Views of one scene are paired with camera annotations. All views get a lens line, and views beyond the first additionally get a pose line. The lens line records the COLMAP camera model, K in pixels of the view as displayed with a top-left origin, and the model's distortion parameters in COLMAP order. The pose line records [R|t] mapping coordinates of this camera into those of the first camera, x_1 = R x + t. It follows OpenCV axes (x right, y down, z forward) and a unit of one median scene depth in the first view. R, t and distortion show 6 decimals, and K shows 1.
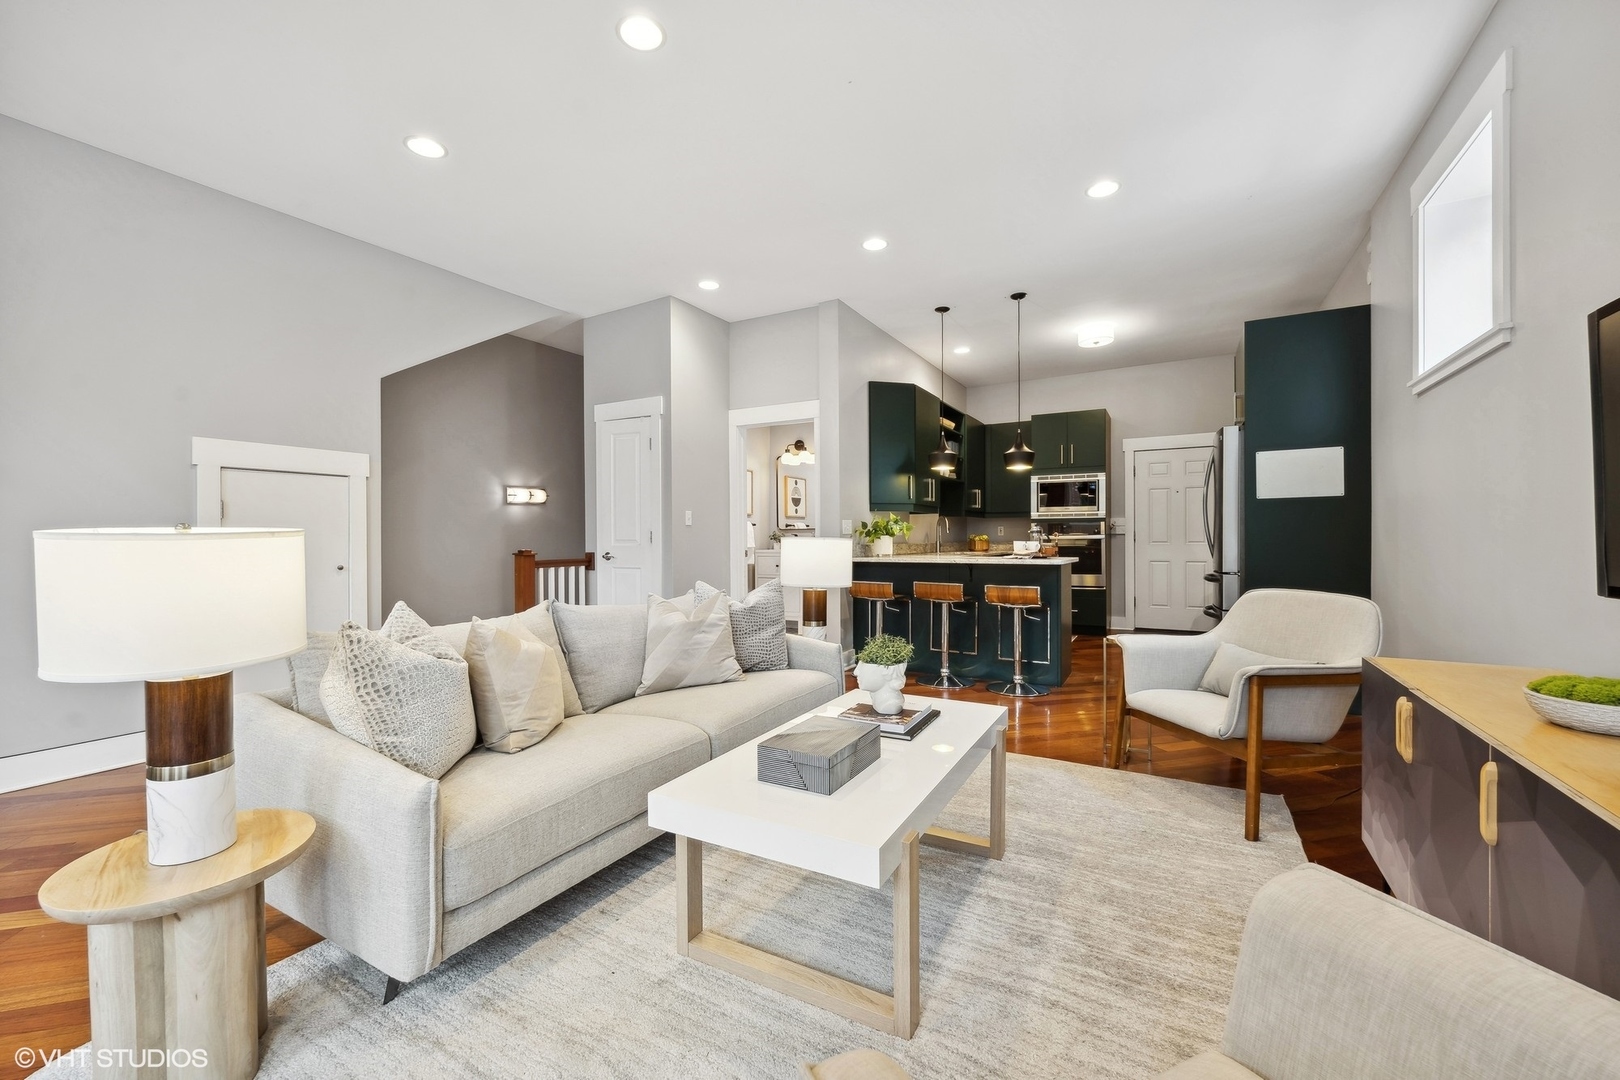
lens RADIAL K [[657.8, 0, 814.7], [0, 657.8, 542.6], [0, 0, 1]] dist [0.000655, 0.000053]
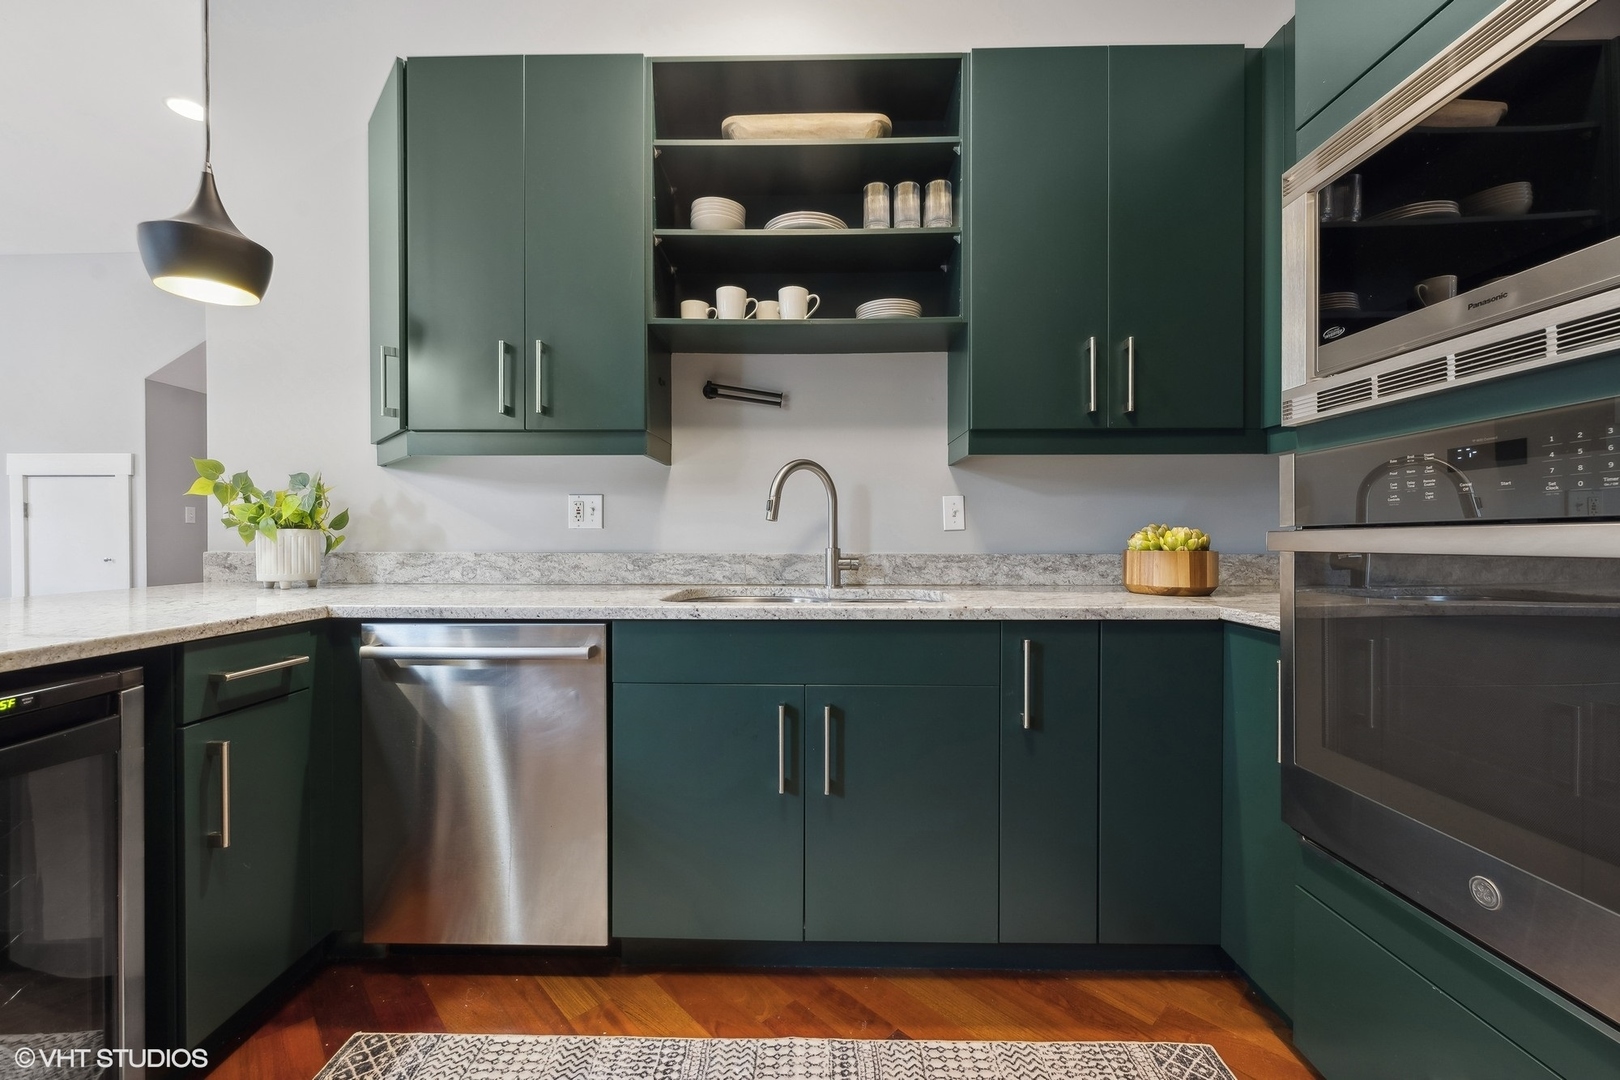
lens RADIAL K [[657.8, 0, 811.4], [0, 657.8, 539.1], [0, 0, 1]] dist [0.000655, 0.000053]
pose [[0.468712, 0.011208, -0.883280, 0.410869], [-0.010063, 0.999922, 0.007348, -0.007434], [0.883294, 0.005444, 0.468788, 0.794192]]
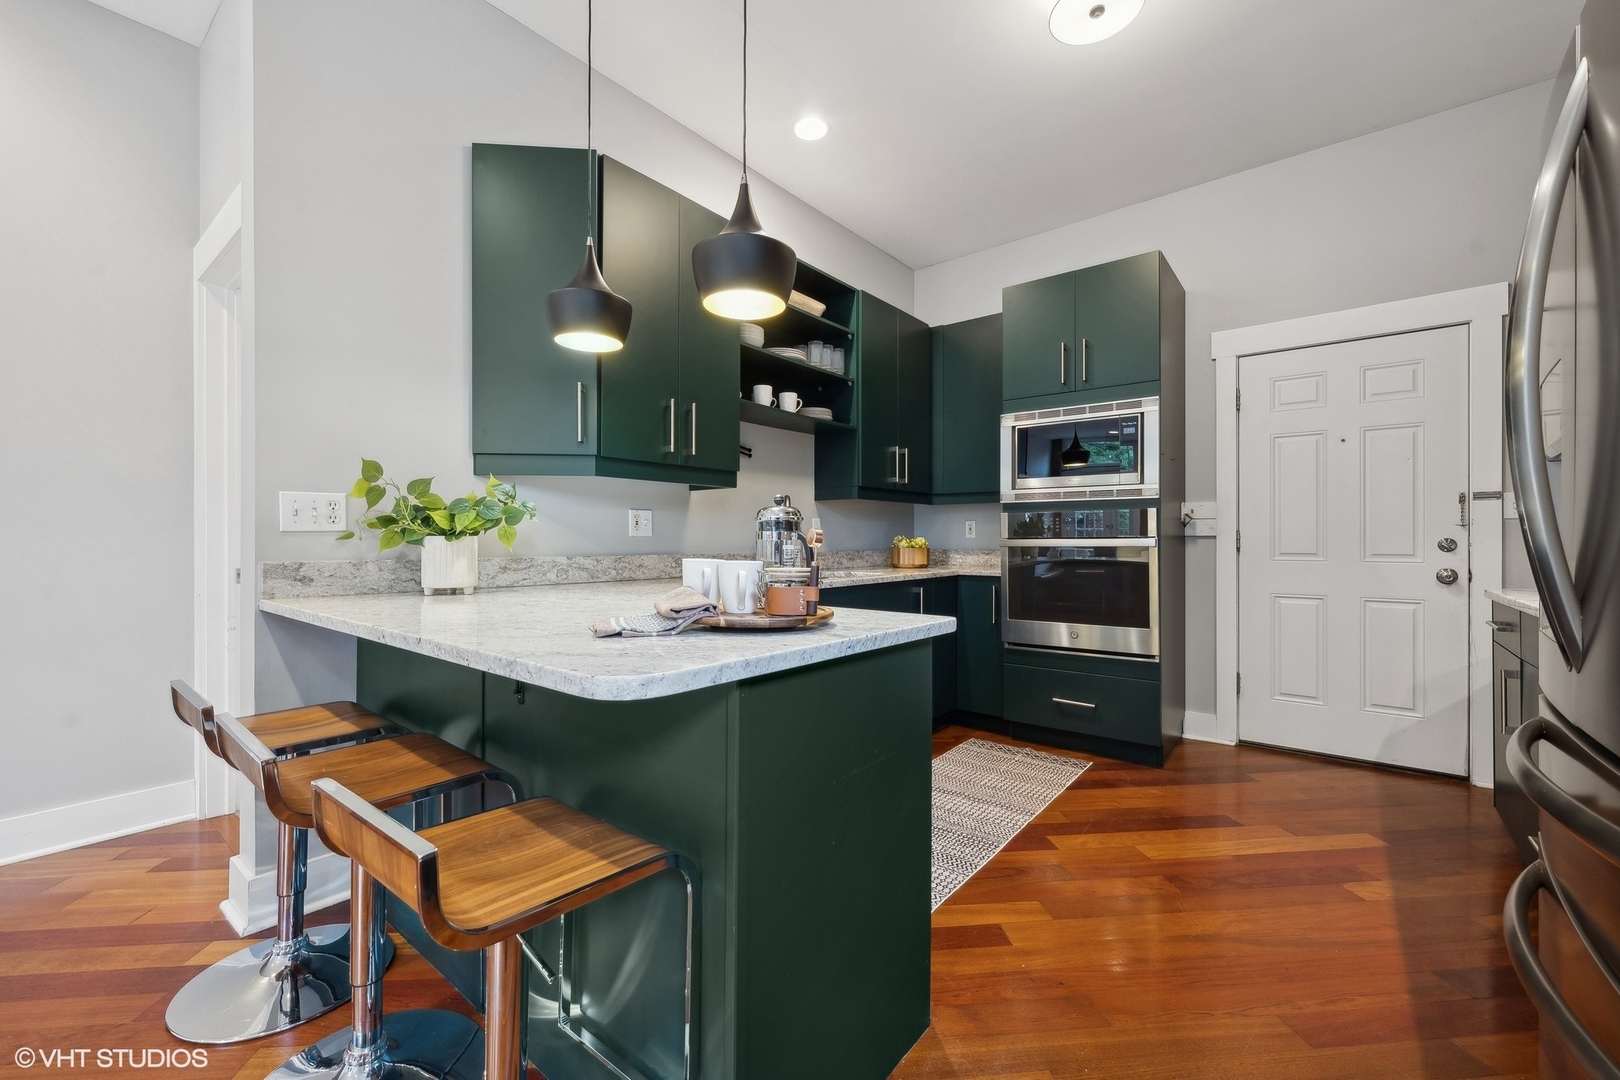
lens RADIAL K [[657.8, 0, 808.6], [0, 657.8, 538.2], [0, 0, 1]] dist [0.000655, 0.000053]
pose [[0.986110, 0.007421, -0.165930, 0.263161], [-0.008902, 0.999927, -0.008179, -0.005489], [0.165857, 0.009543, 0.986104, 0.490593]]
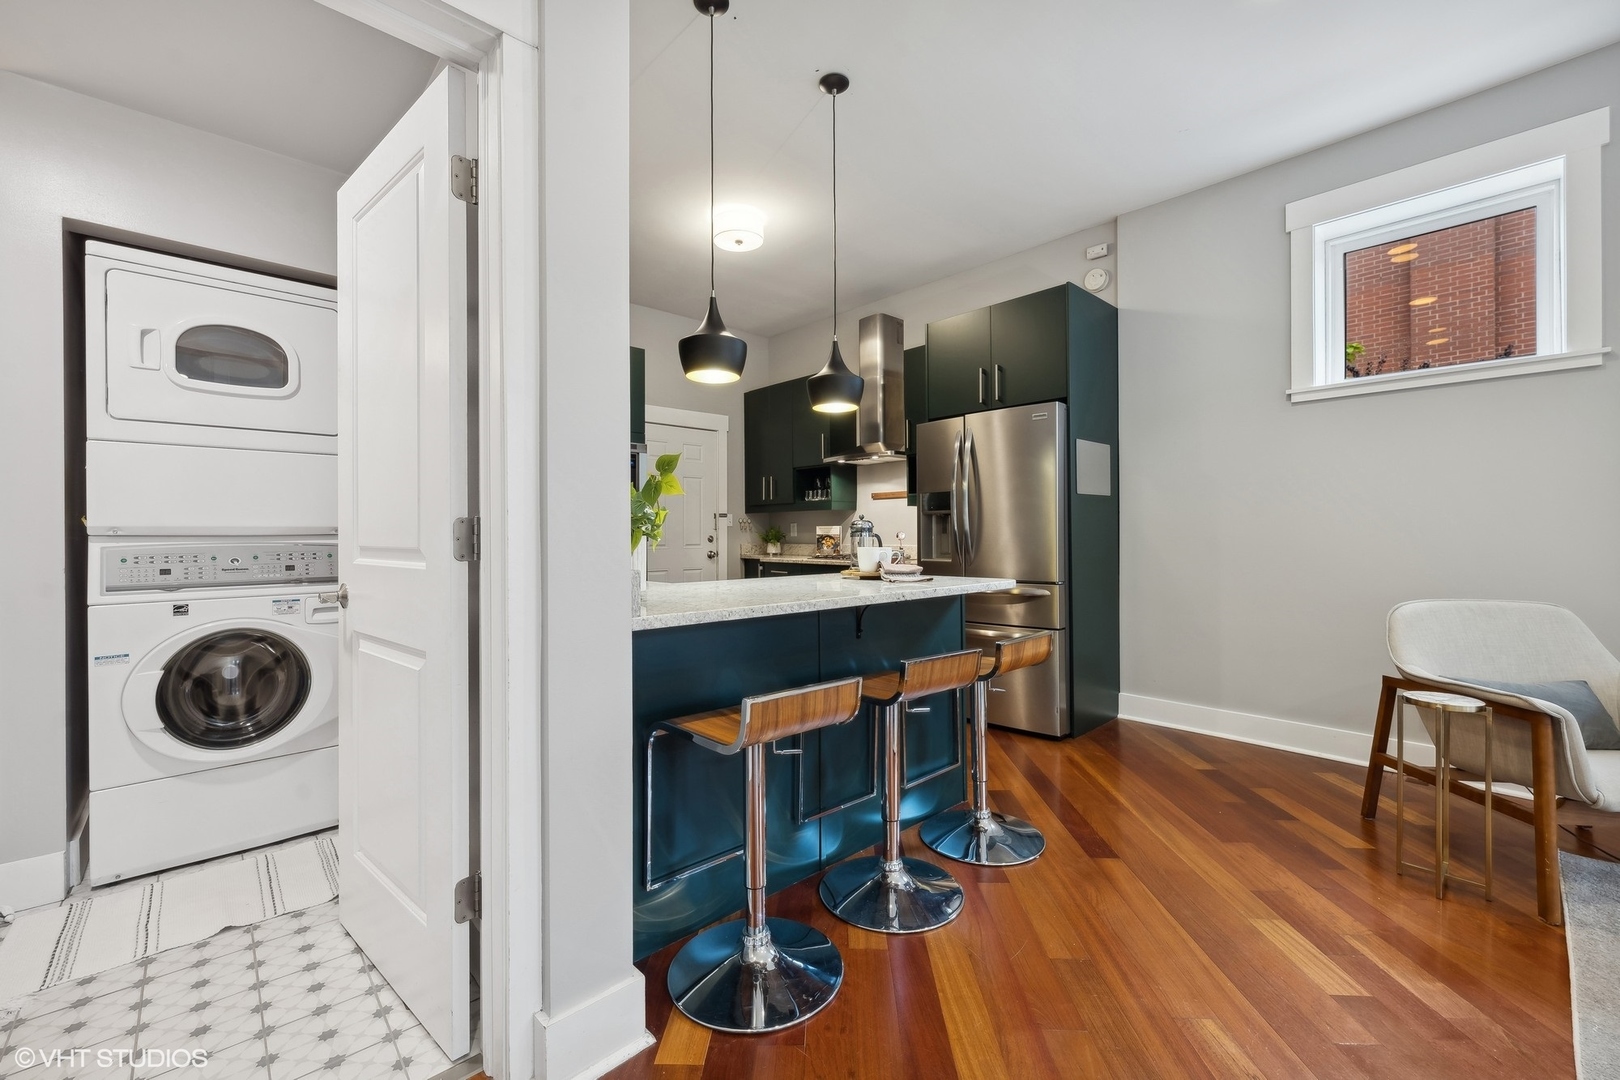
lens RADIAL K [[657.8, 0, 809.3], [0, 657.8, 536.9], [0, 0, 1]] dist [0.000655, 0.000053]
pose [[0.304916, 0.001901, 0.952377, -0.140156], [0.013100, 0.999895, -0.006190, -0.004130], [-0.952289, 0.014363, 0.304859, 0.590509]]
